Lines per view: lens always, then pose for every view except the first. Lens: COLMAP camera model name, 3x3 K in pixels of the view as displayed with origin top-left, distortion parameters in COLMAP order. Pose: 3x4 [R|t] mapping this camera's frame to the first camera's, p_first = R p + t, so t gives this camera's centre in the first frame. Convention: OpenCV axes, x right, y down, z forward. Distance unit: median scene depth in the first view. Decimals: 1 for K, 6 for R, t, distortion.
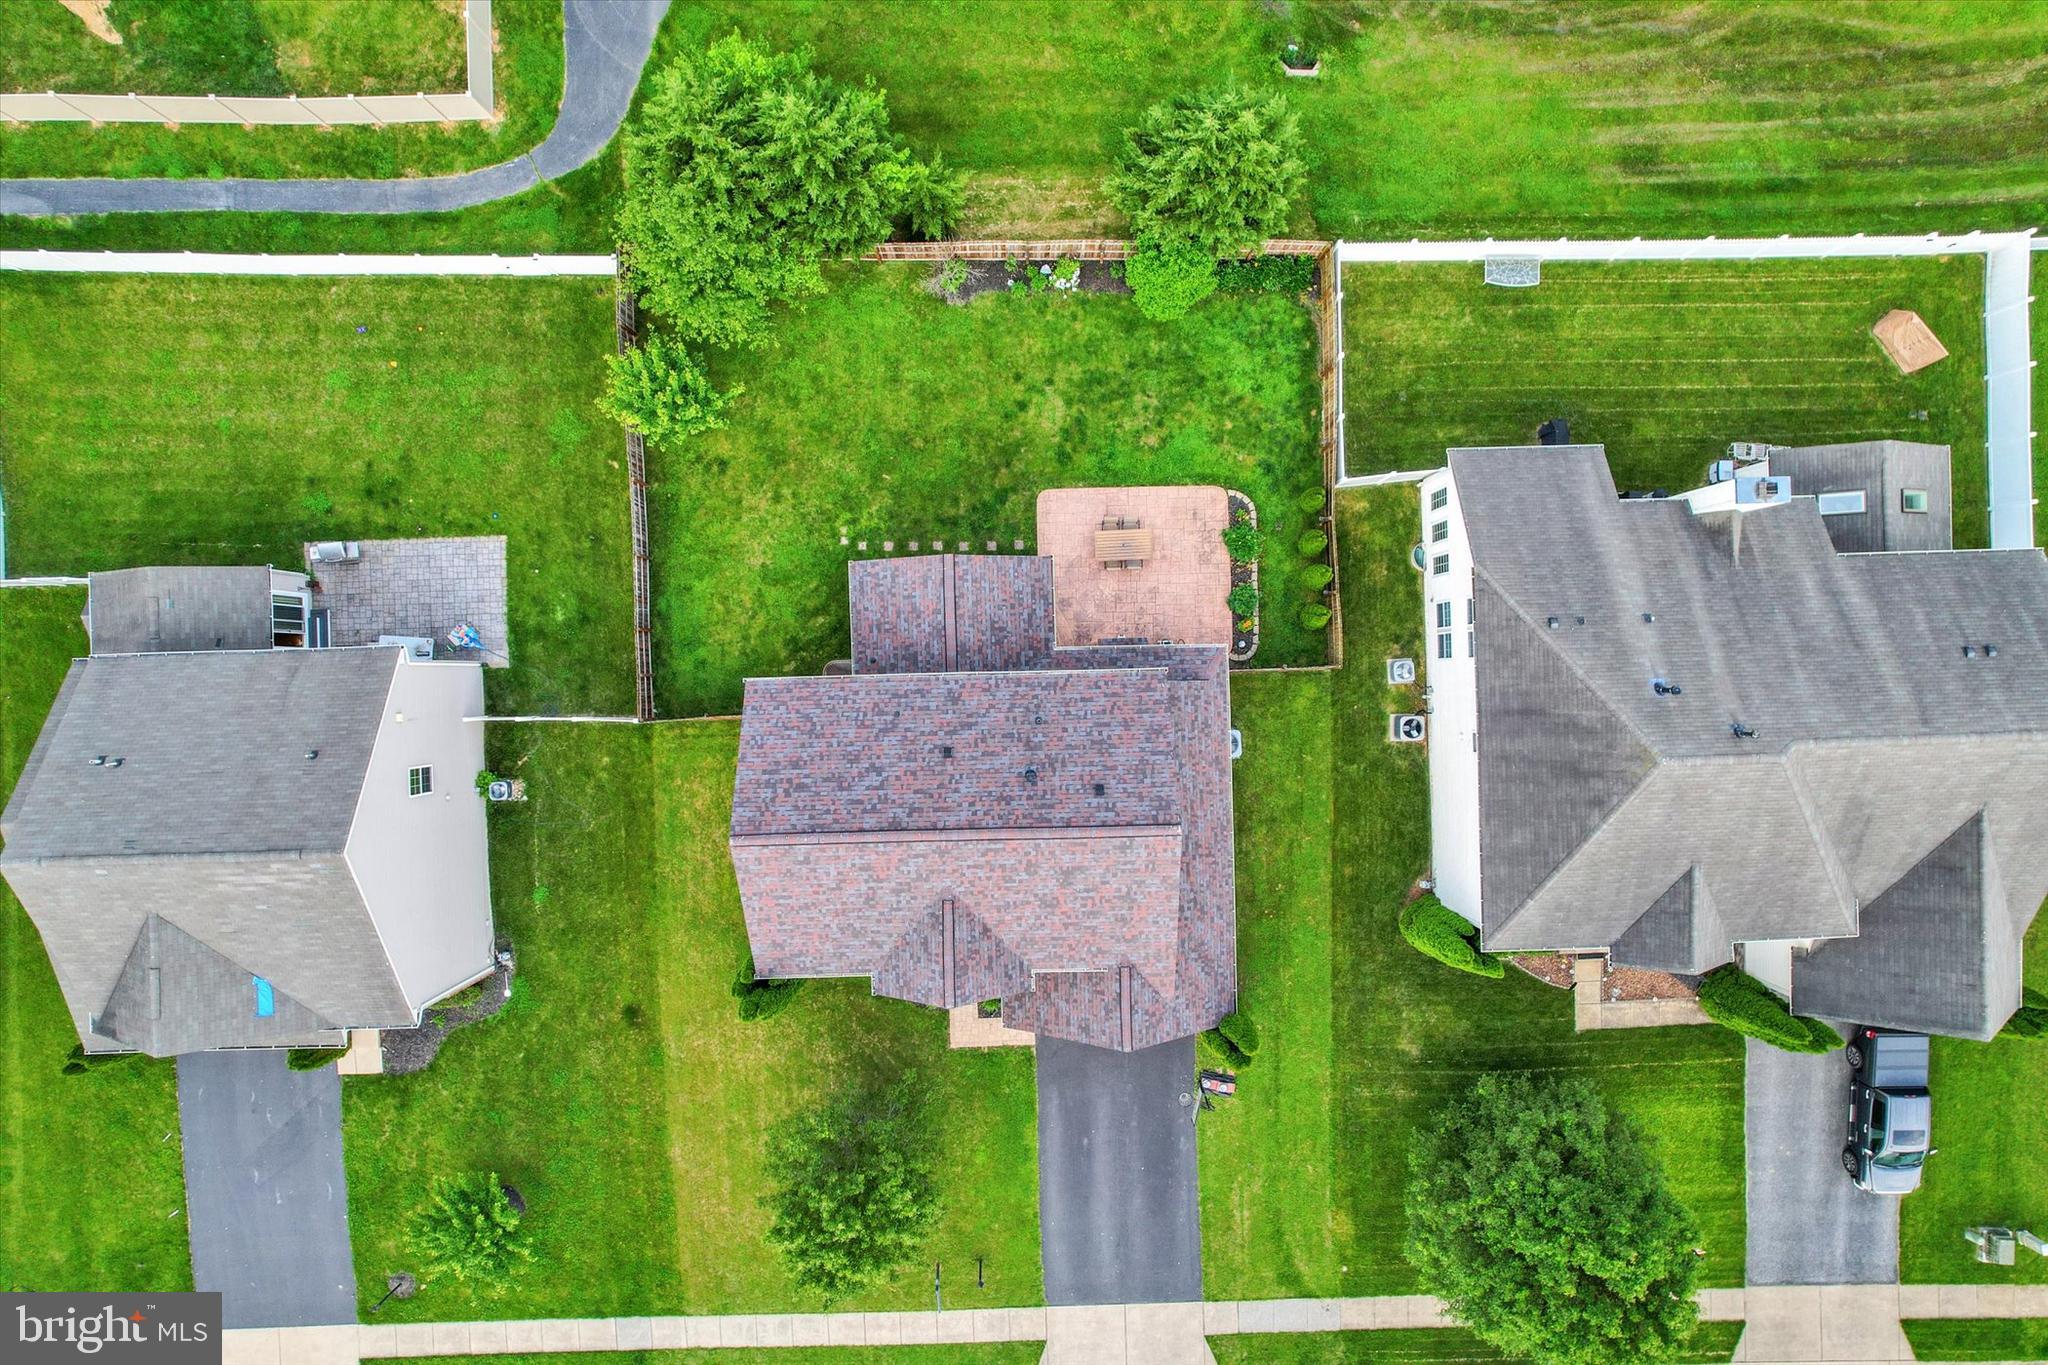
lens RADIAL K [[1335.7, 0, 1036.7], [0, 1335.7, 683.9], [0, 0, 1]] dist [-0.071368, 0.061022]
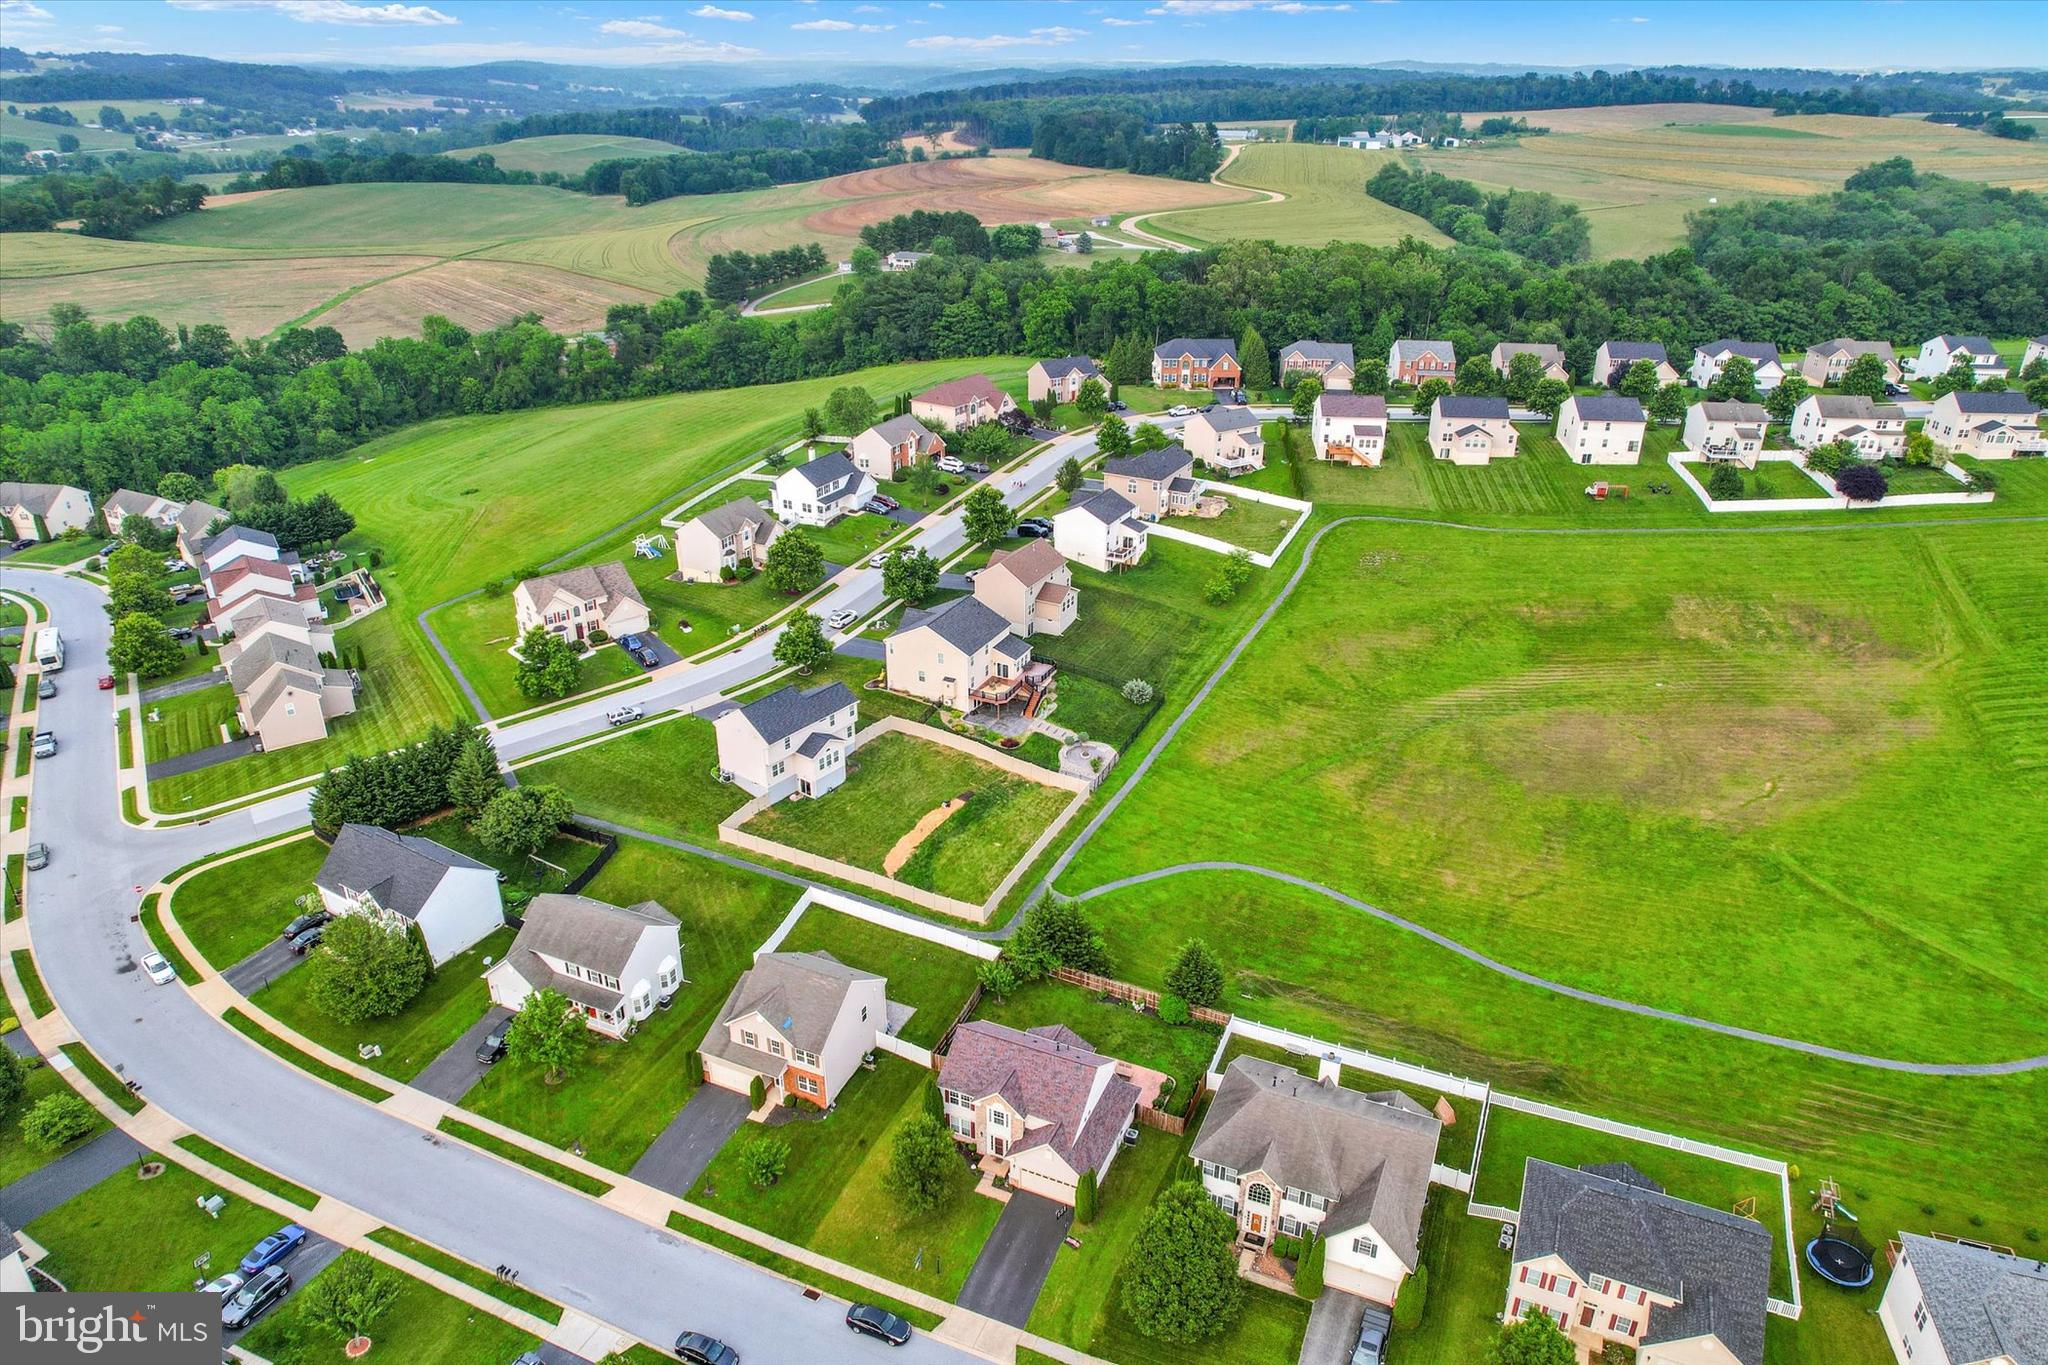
lens RADIAL K [[1335.7, 0, 1036.7], [0, 1335.7, 683.9], [0, 0, 1]] dist [-0.071368, 0.061022]
pose [[0.905173, 0.182877, -0.383690, 0.902120], [-0.425016, 0.379123, -0.821965, 2.128975], [-0.004853, 0.907095, 0.420898, -0.928266]]
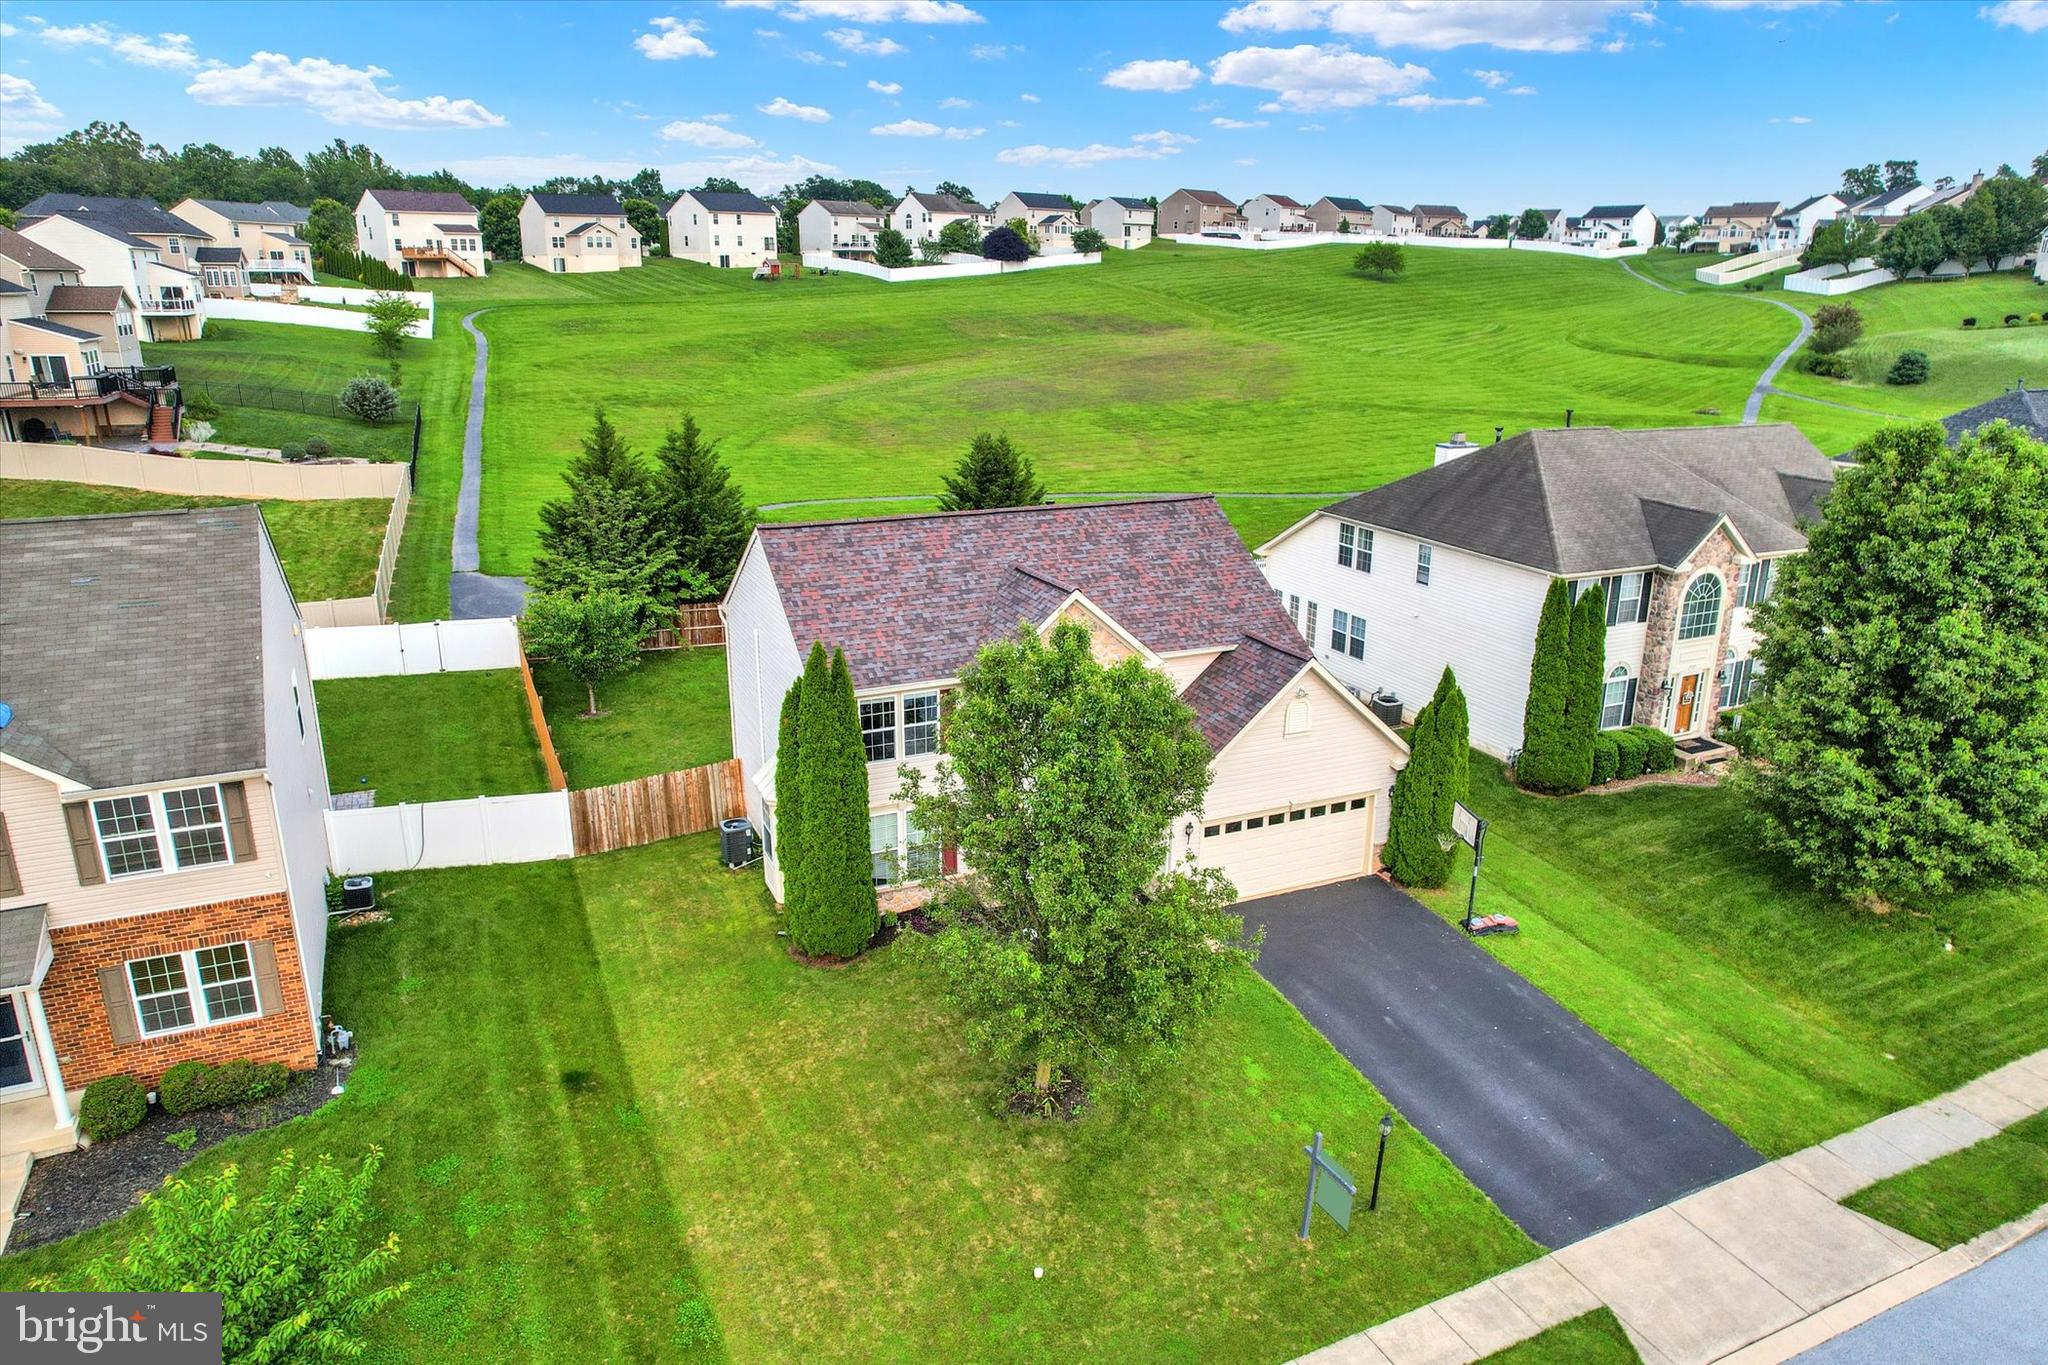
lens RADIAL K [[1344.4, 0, 1036.6], [0, 1344.4, 678.6], [0, 0, 1]] dist [-0.088530, 0.085892]
pose [[0.918057, -0.114639, 0.379512, -0.383561], [0.396448, 0.263798, -0.879341, 0.921848], [0.000692, 0.957741, 0.287630, 0.809362]]
